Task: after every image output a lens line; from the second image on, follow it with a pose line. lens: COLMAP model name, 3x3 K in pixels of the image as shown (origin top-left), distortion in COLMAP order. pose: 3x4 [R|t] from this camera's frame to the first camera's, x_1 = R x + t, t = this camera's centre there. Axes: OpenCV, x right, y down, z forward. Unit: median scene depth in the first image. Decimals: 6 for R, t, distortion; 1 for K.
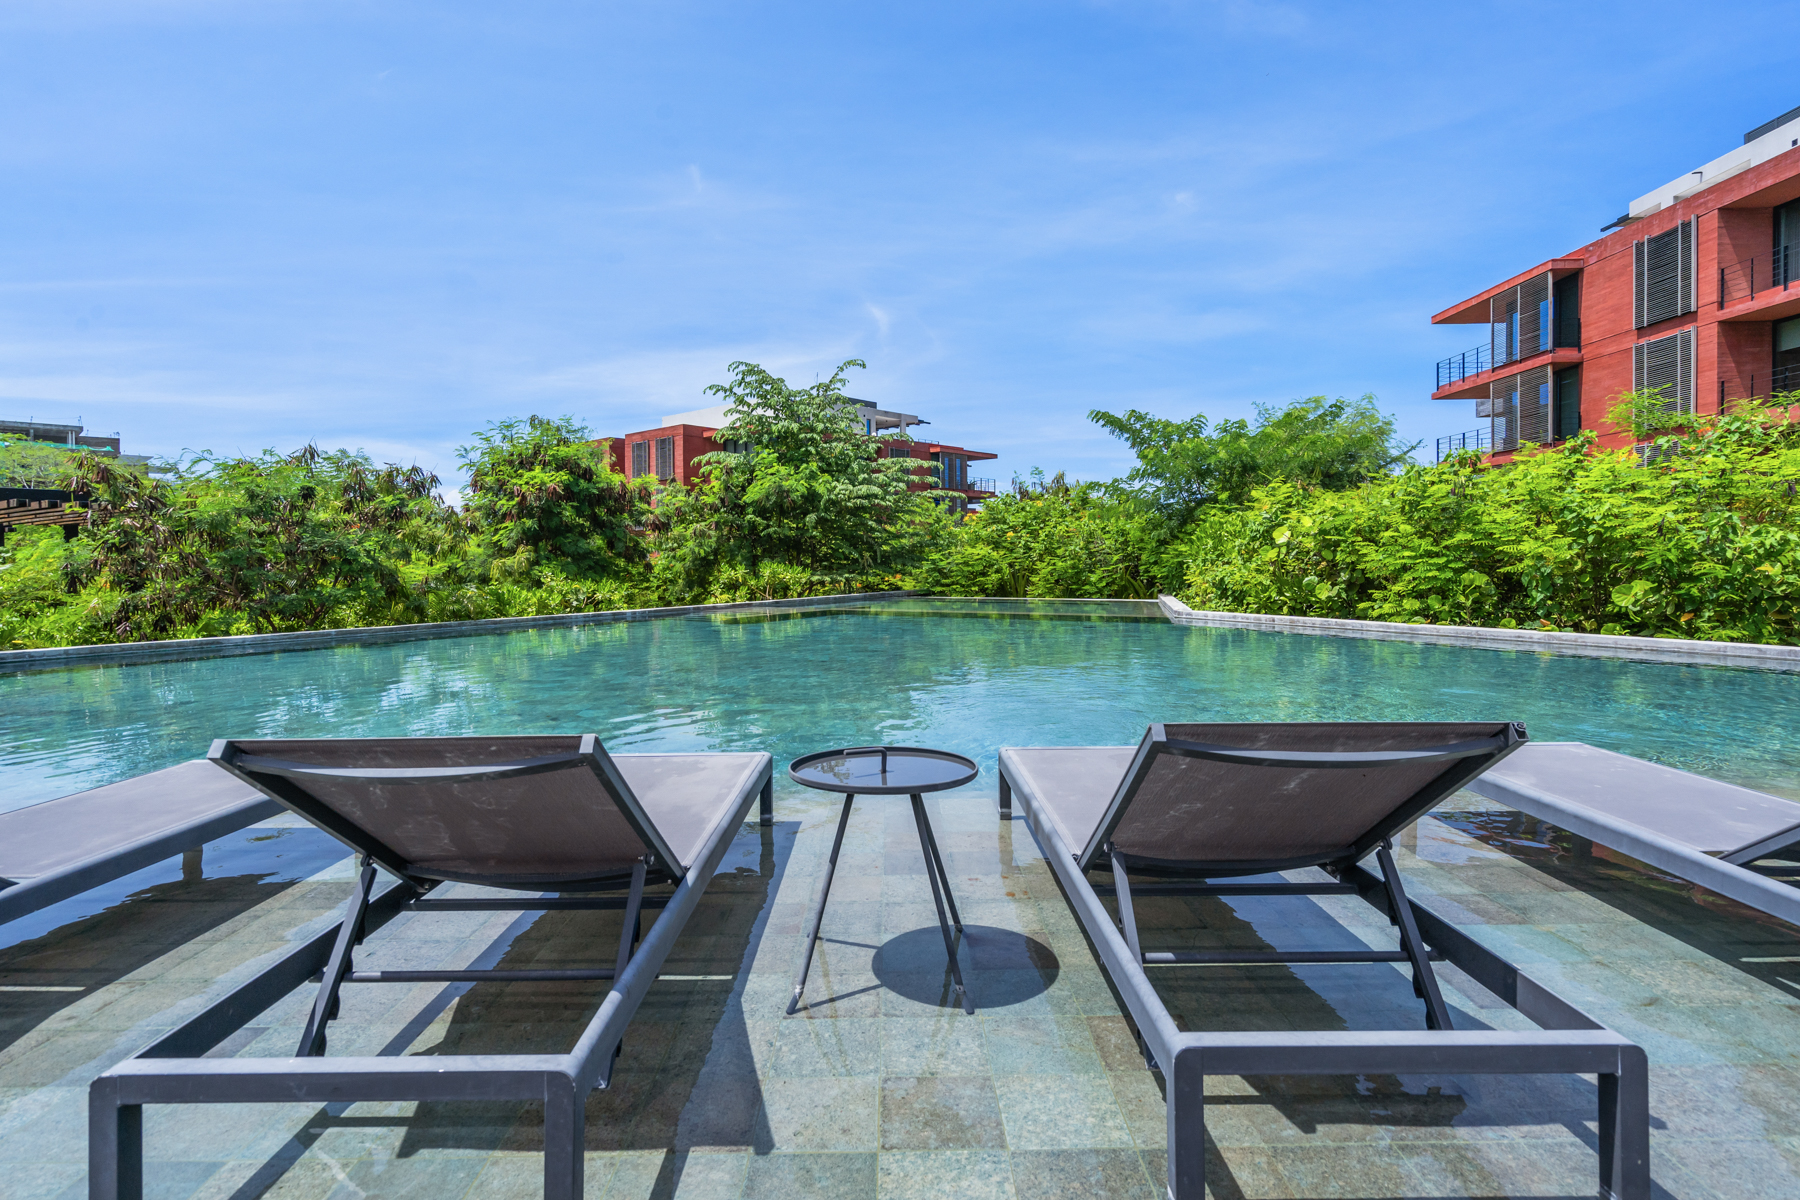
lens RADIAL K [[925.3, 0, 898.4], [0, 925.3, 556.6], [0, 0, 1]] dist [0.014553, 0.000289]
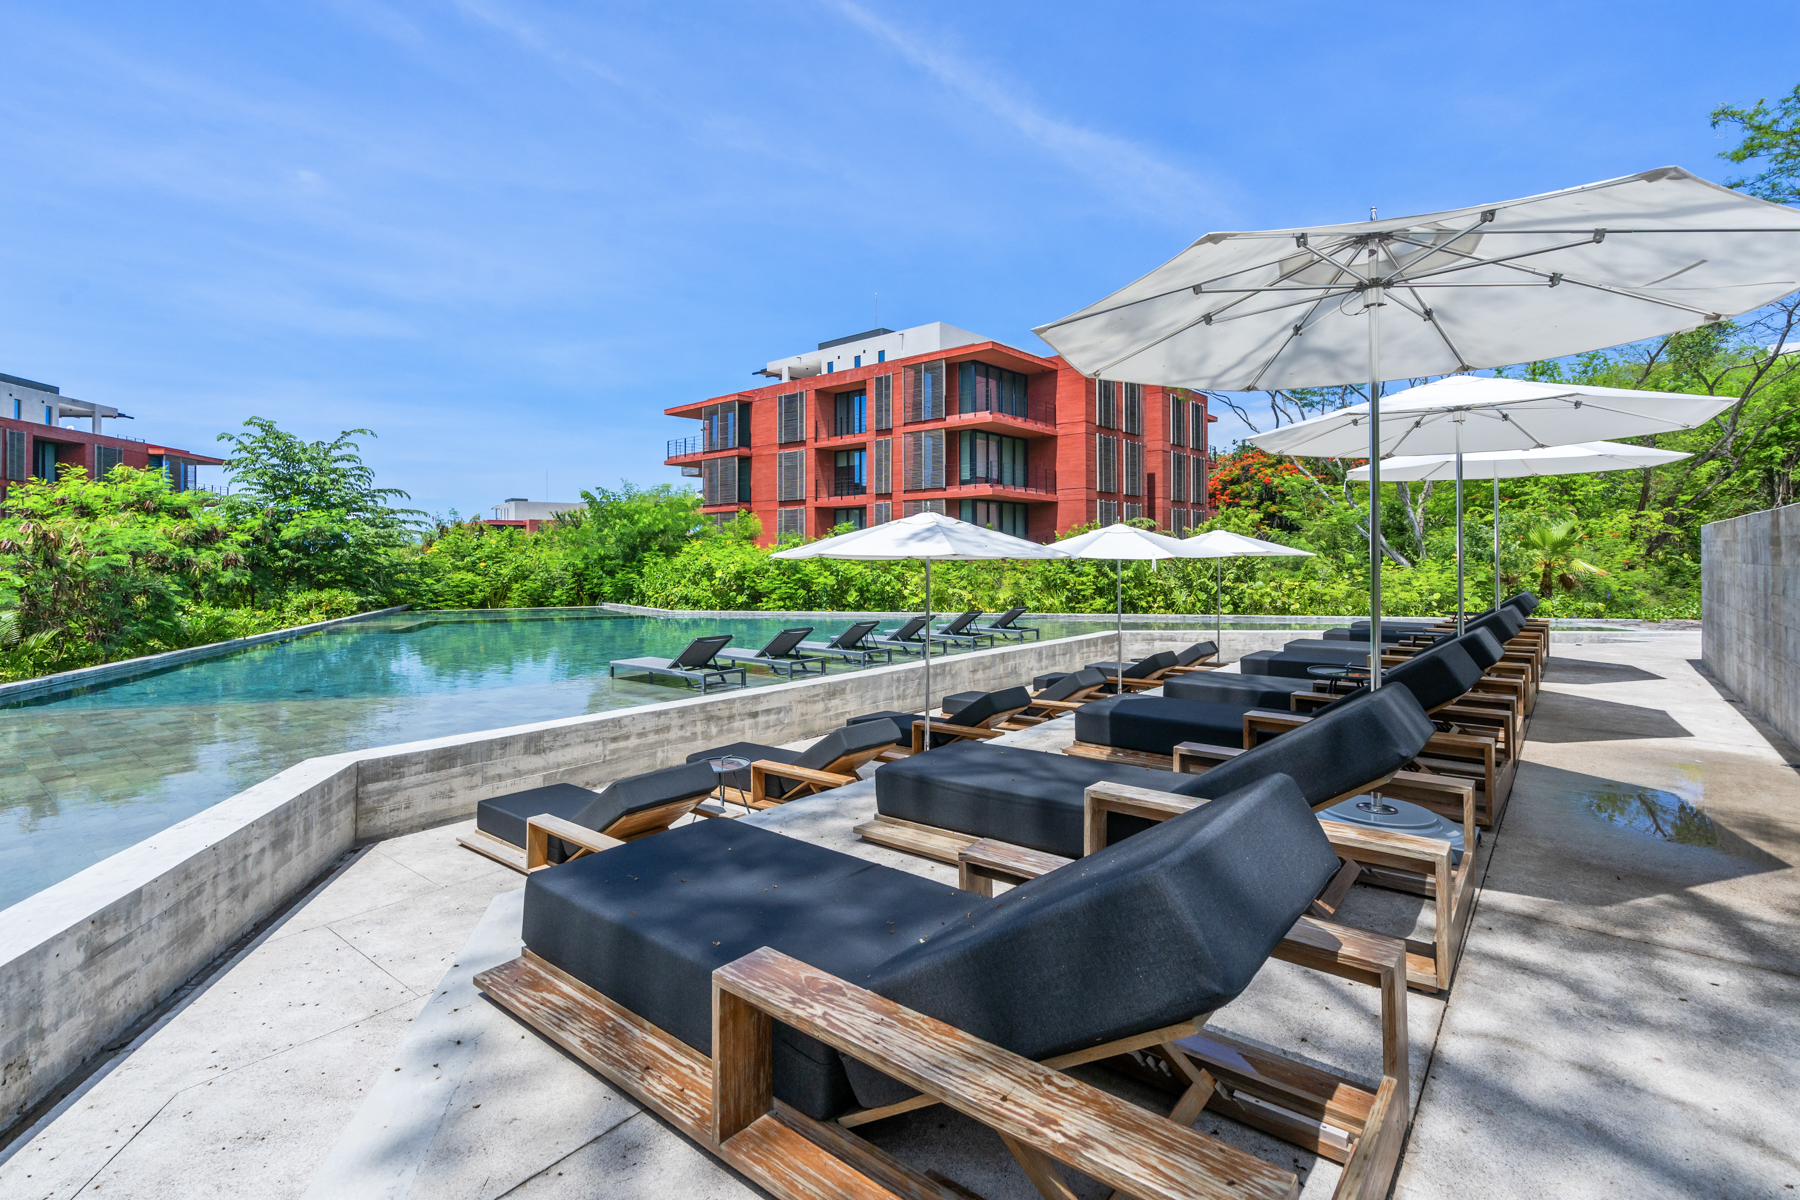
lens RADIAL K [[835.7, 0, 901.5], [0, 835.7, 548.3], [0, 0, 1]] dist [0.003045, 0.001005]
pose [[0.638374, 0.014334, 0.769593, -0.317127], [-0.001734, 0.999851, -0.017184, -0.019023], [-0.769725, 0.009635, 0.638303, -0.218685]]
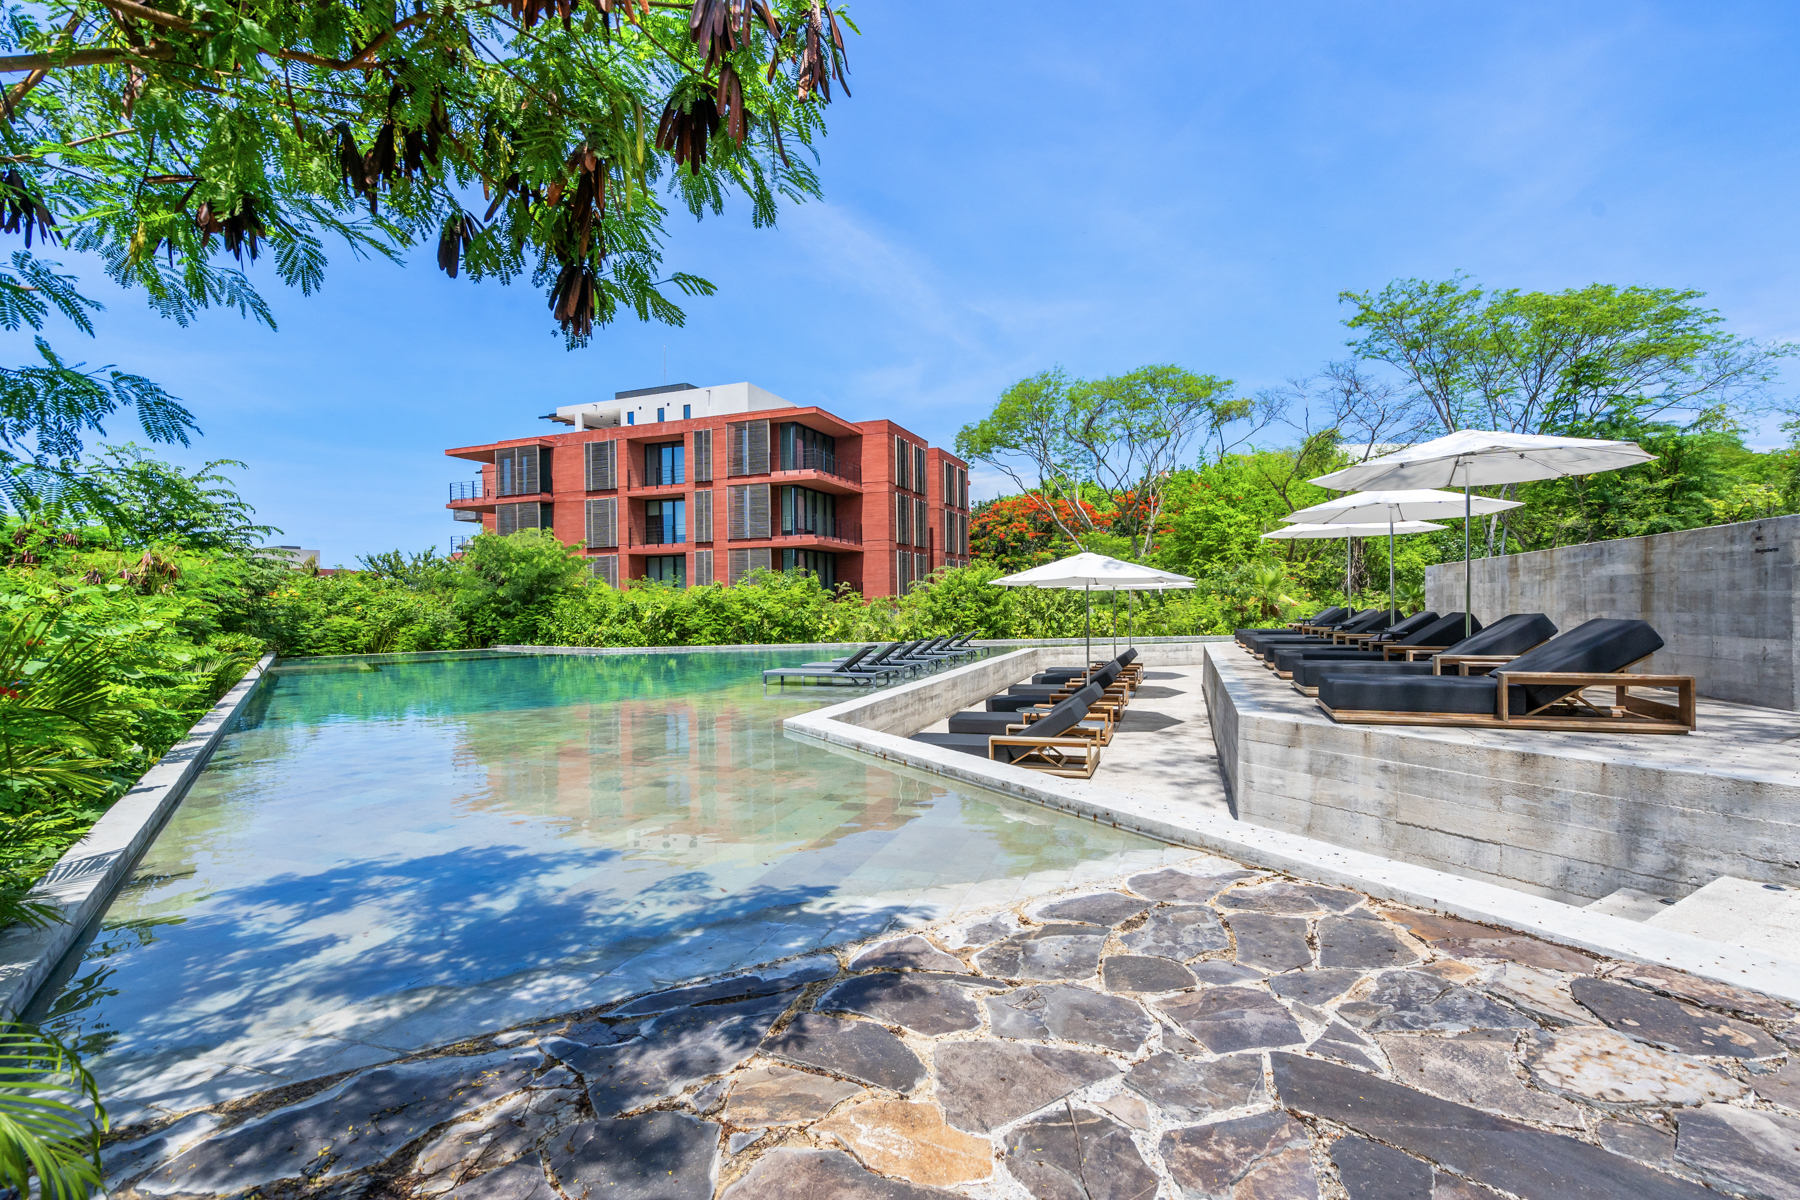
lens RADIAL K [[807.1, 0, 900.0], [0, 807.1, 600.0], [0, 0, 1]] dist [-0.000037, 0.000222]
pose [[0.349812, 0.008408, 0.936782, -0.497535], [0.011079, 0.999853, -0.013111, -0.008146], [-0.936754, 0.014965, 0.349668, -0.115486]]
